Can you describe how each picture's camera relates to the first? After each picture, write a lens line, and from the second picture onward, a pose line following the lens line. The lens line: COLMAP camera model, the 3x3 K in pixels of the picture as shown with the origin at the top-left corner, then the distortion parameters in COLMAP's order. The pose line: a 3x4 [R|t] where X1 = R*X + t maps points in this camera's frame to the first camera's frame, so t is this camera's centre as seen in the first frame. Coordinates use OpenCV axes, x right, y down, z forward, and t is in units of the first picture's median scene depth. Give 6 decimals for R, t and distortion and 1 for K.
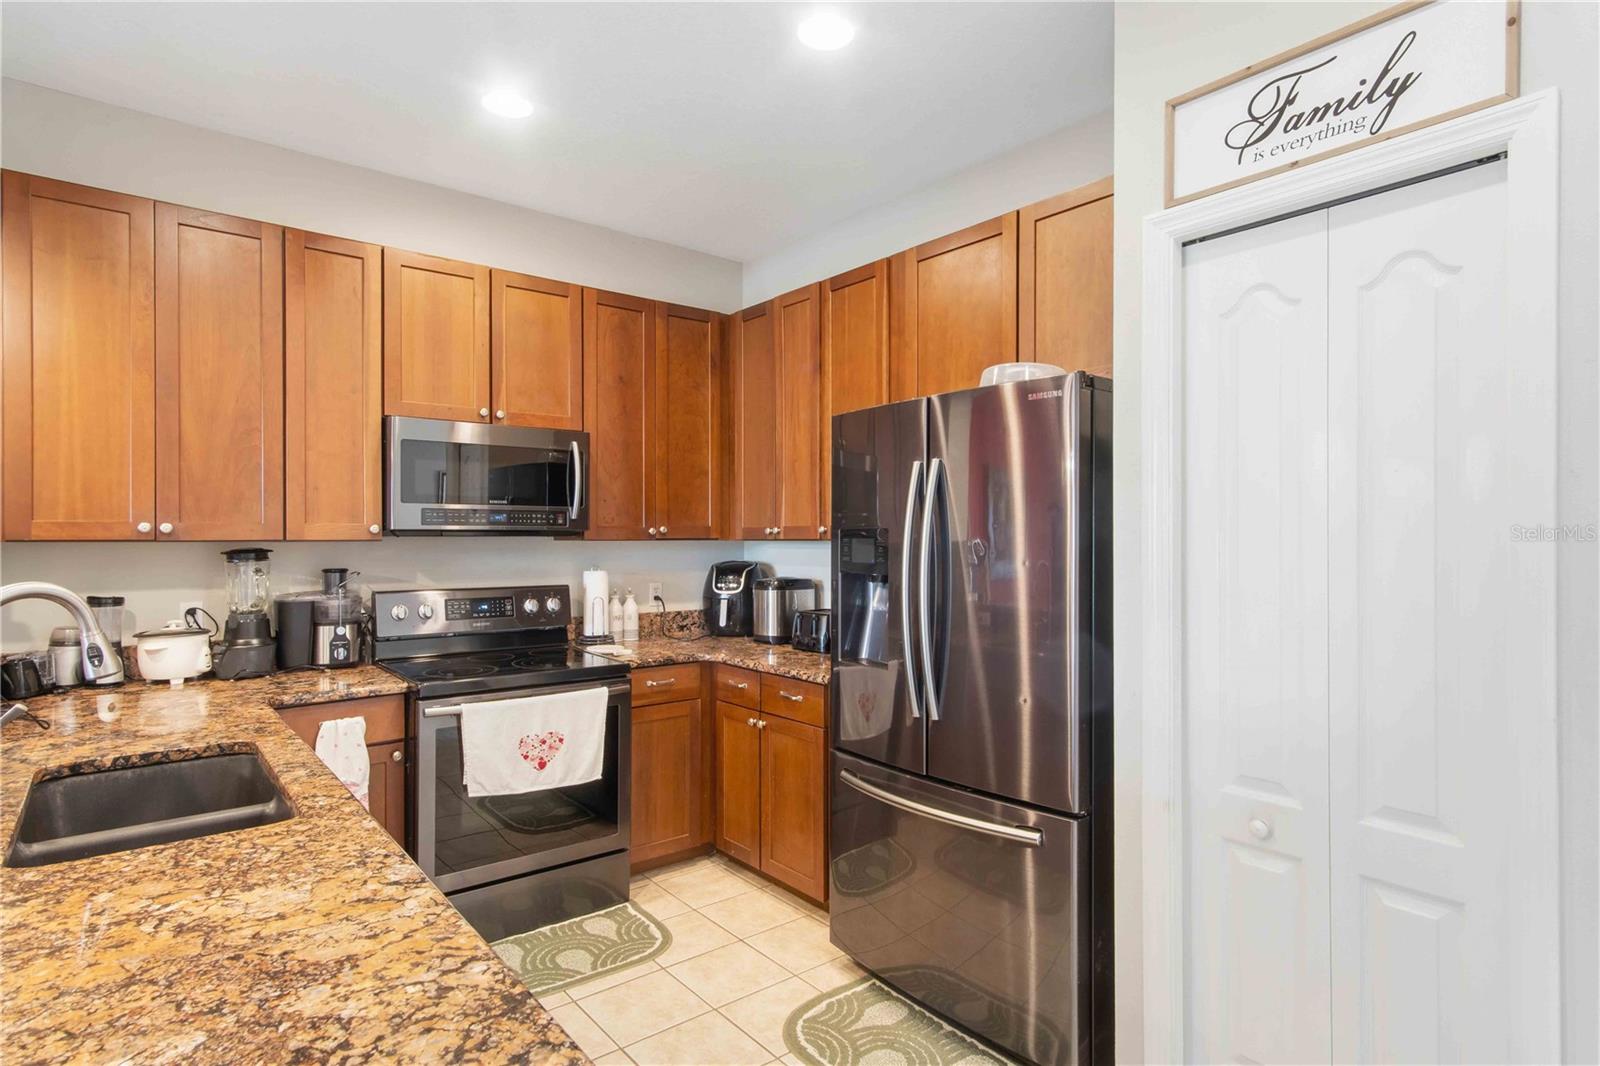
lens RADIAL K [[845.9, 0, 798.6], [0, 845.9, 535.2], [0, 0, 1]] dist [0.003412, 0.004093]
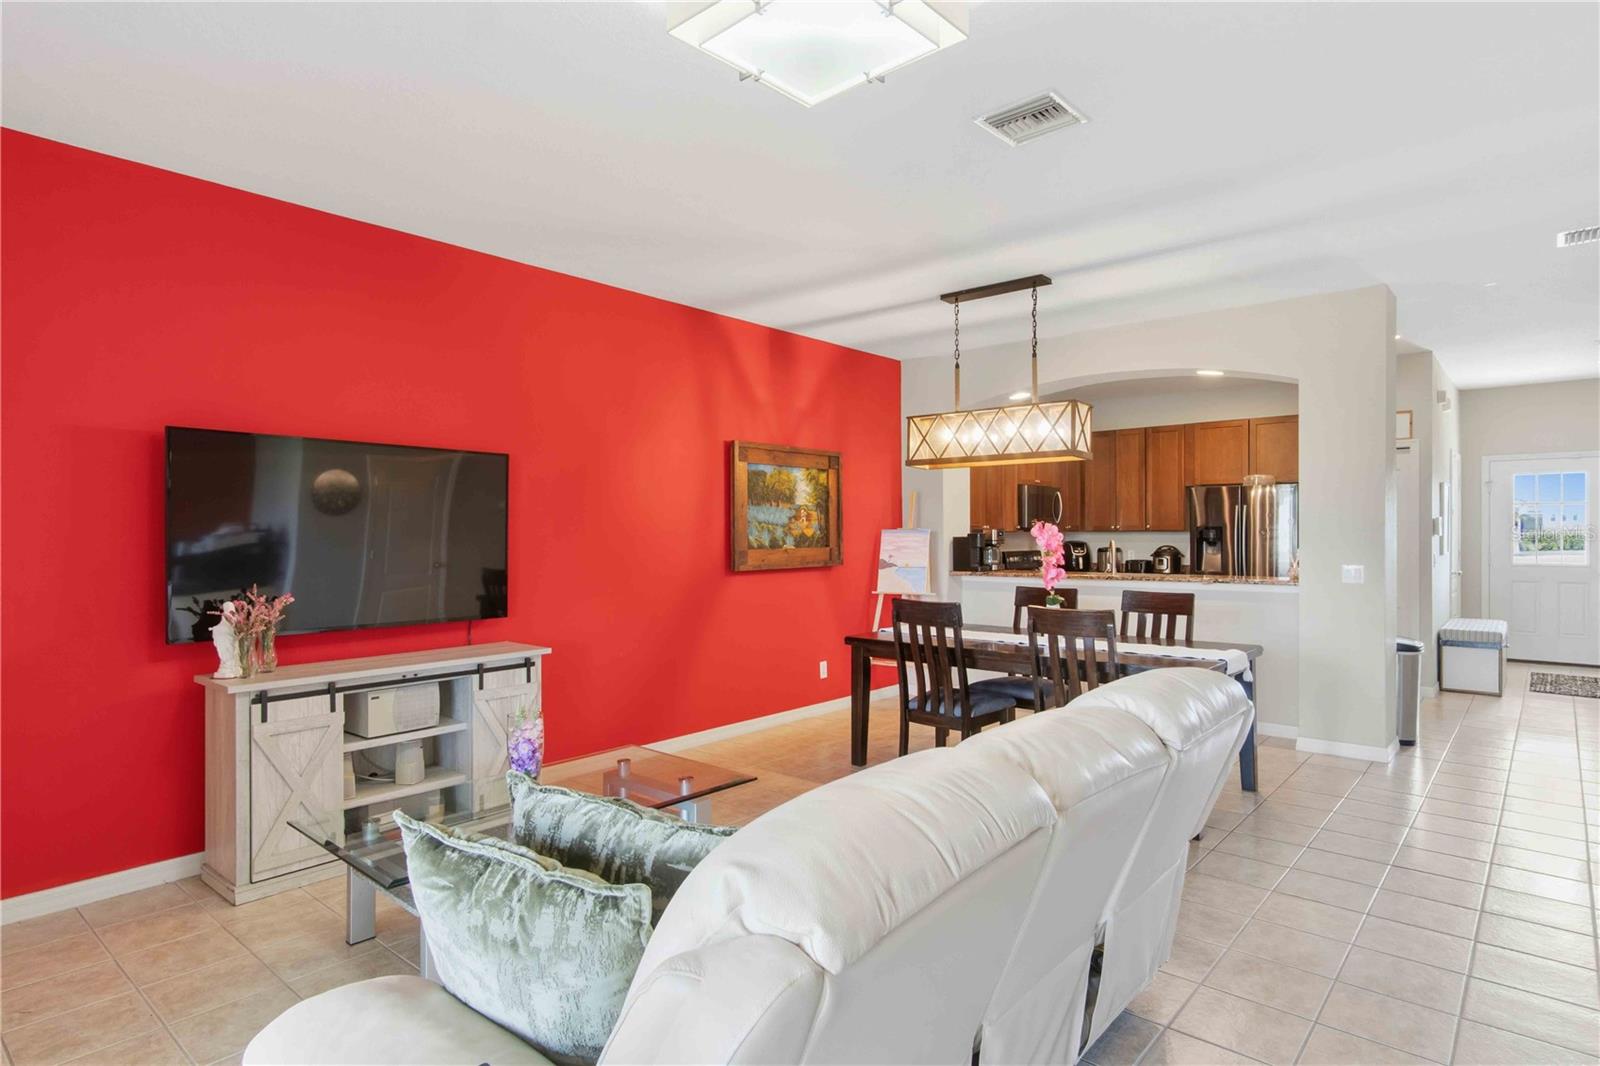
lens RADIAL K [[845.9, 0, 784.8], [0, 845.9, 539.1], [0, 0, 1]] dist [0.003412, 0.004093]
pose [[0.986512, -0.004736, 0.163619, -1.787340], [0.002898, 0.999930, 0.011471, -0.003360], [-0.163662, -0.010842, 0.986457, -1.627984]]
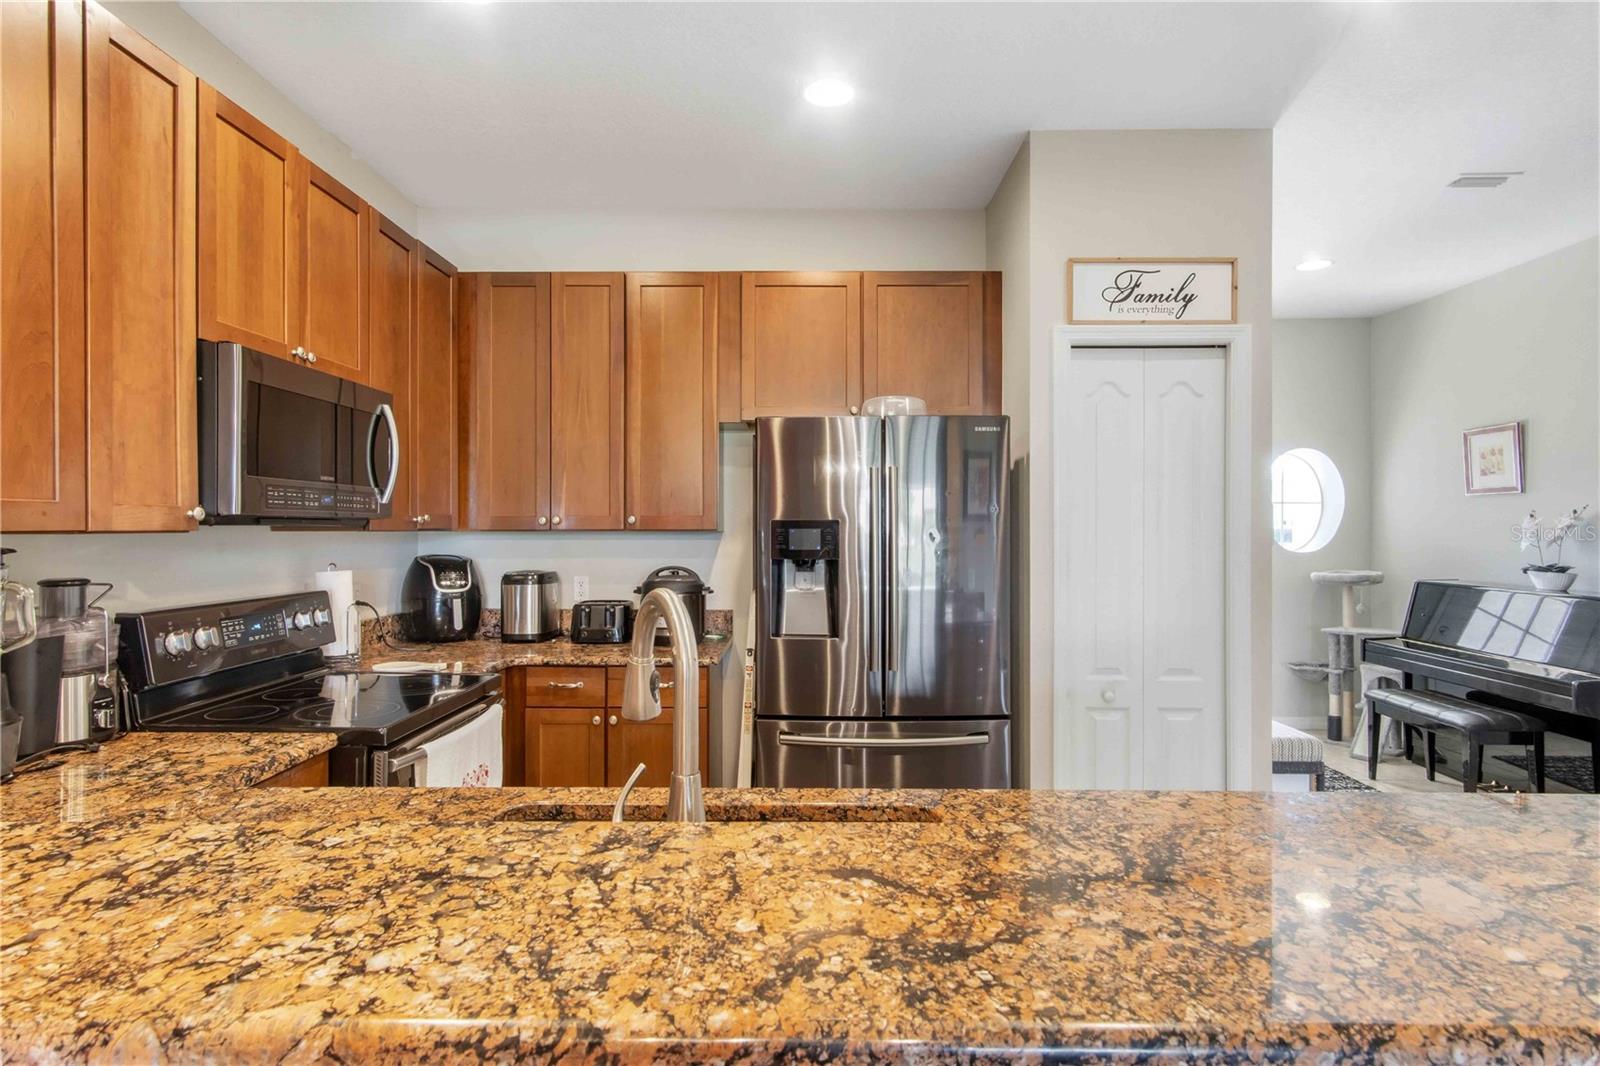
lens RADIAL K [[845.9, 0, 794.0], [0, 845.9, 529.3], [0, 0, 1]] dist [0.003412, 0.004093]
pose [[0.635227, 0.000634, 0.772326, -0.761682], [-0.004129, 0.999988, 0.002576, 0.001349], [-0.772315, -0.004825, 0.635222, 0.254276]]
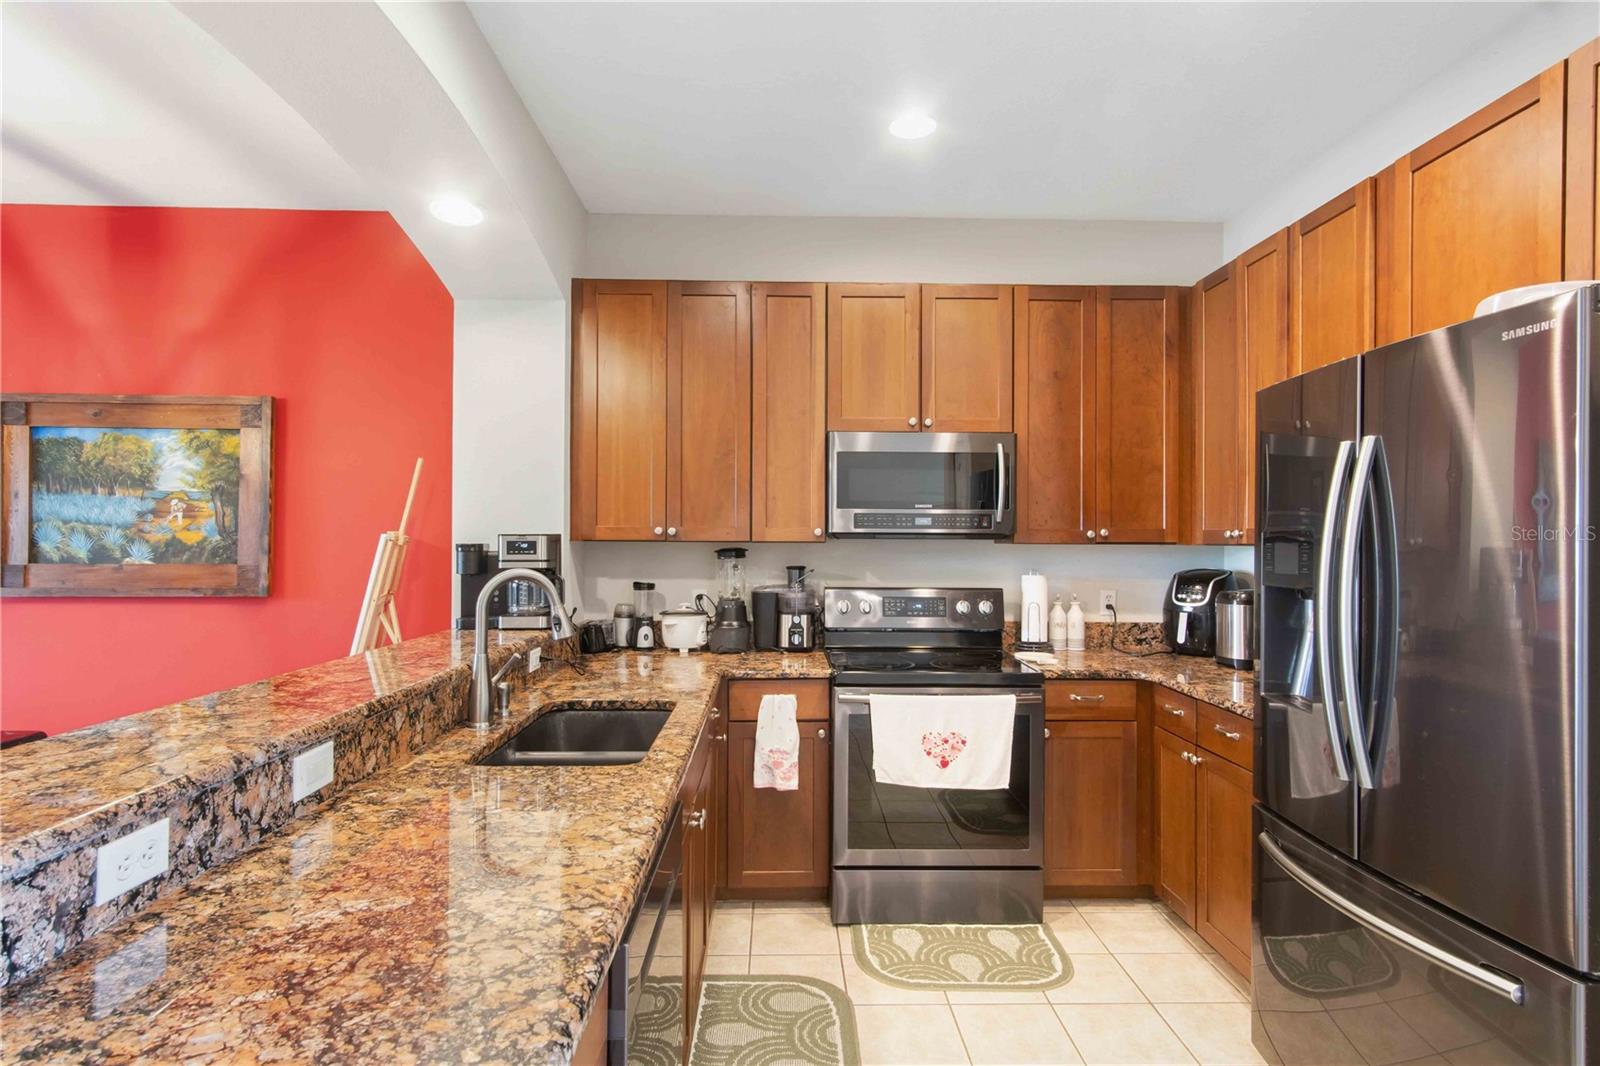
lens RADIAL K [[845.9, 0, 794.6], [0, 845.9, 534.9], [0, 0, 1]] dist [0.003412, 0.004093]
pose [[0.792142, 0.001502, -0.610335, 0.180334], [-0.004398, 0.999985, -0.003248, 0.000544], [0.610321, 0.005257, 0.792137, 0.085514]]
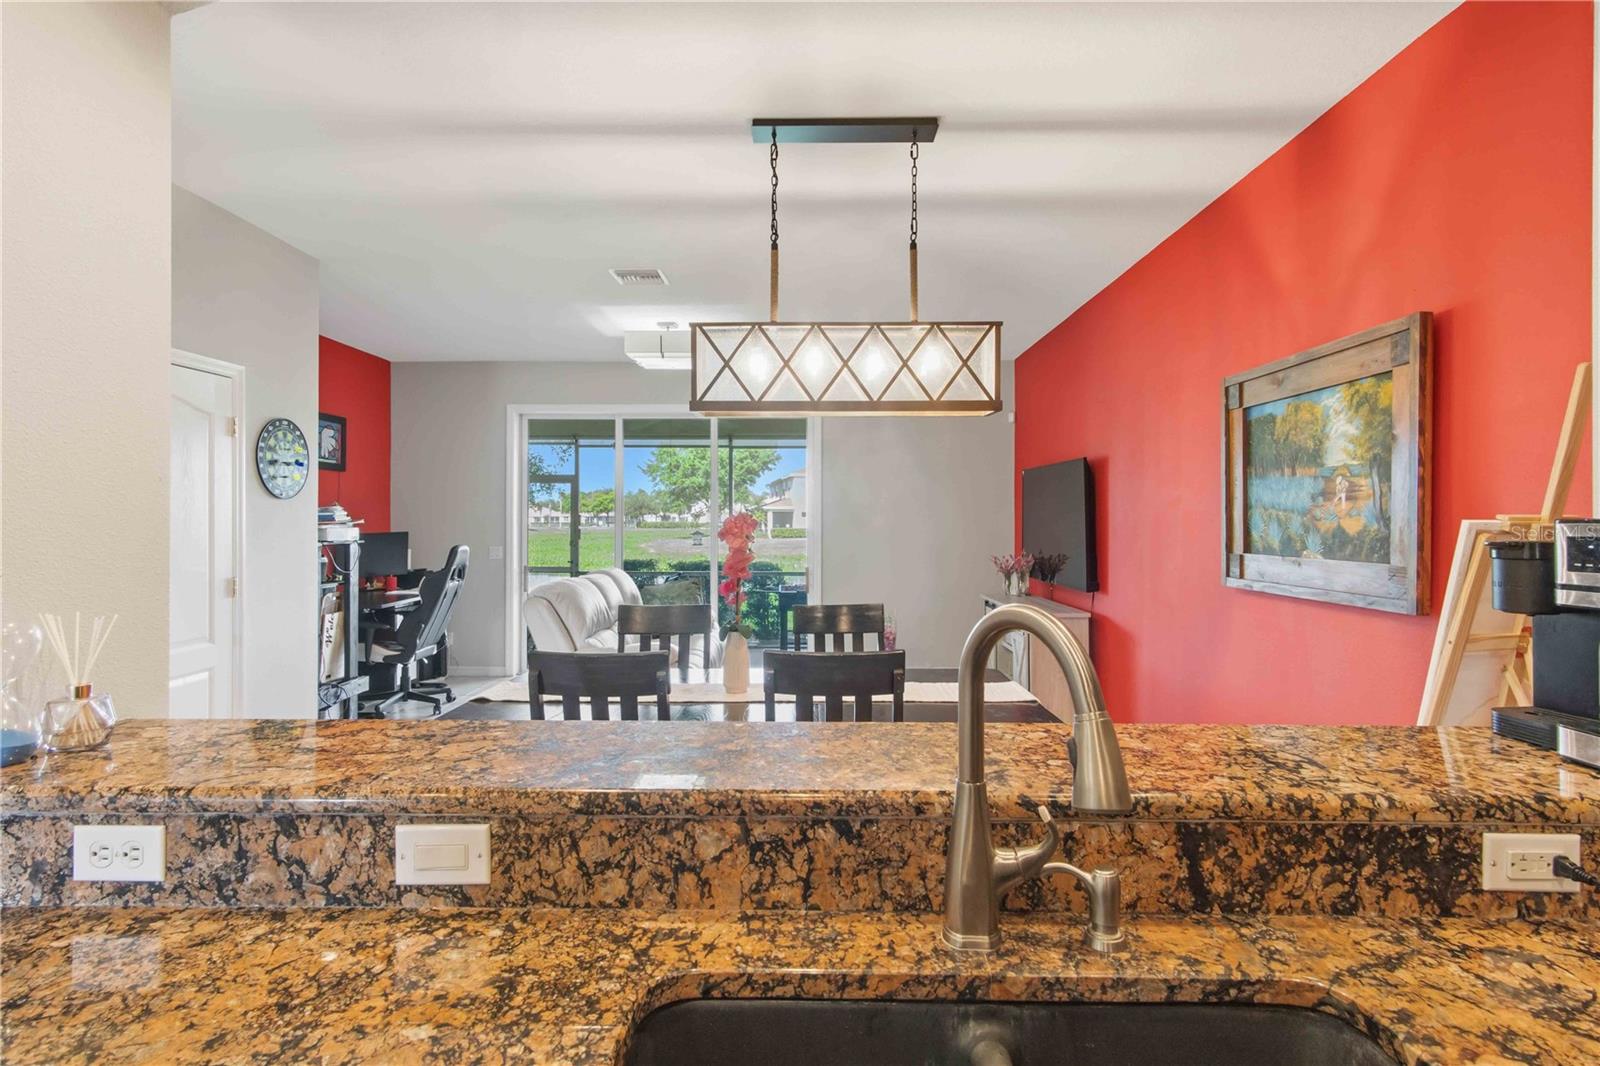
lens RADIAL K [[845.9, 0, 798.3], [0, 845.9, 519.5], [0, 0, 1]] dist [0.003412, 0.004093]
pose [[-0.641216, -0.000452, -0.767360, -0.191674], [0.002653, 0.999993, -0.002806, -0.002154], [0.767356, -0.003835, -0.641210, 0.692580]]
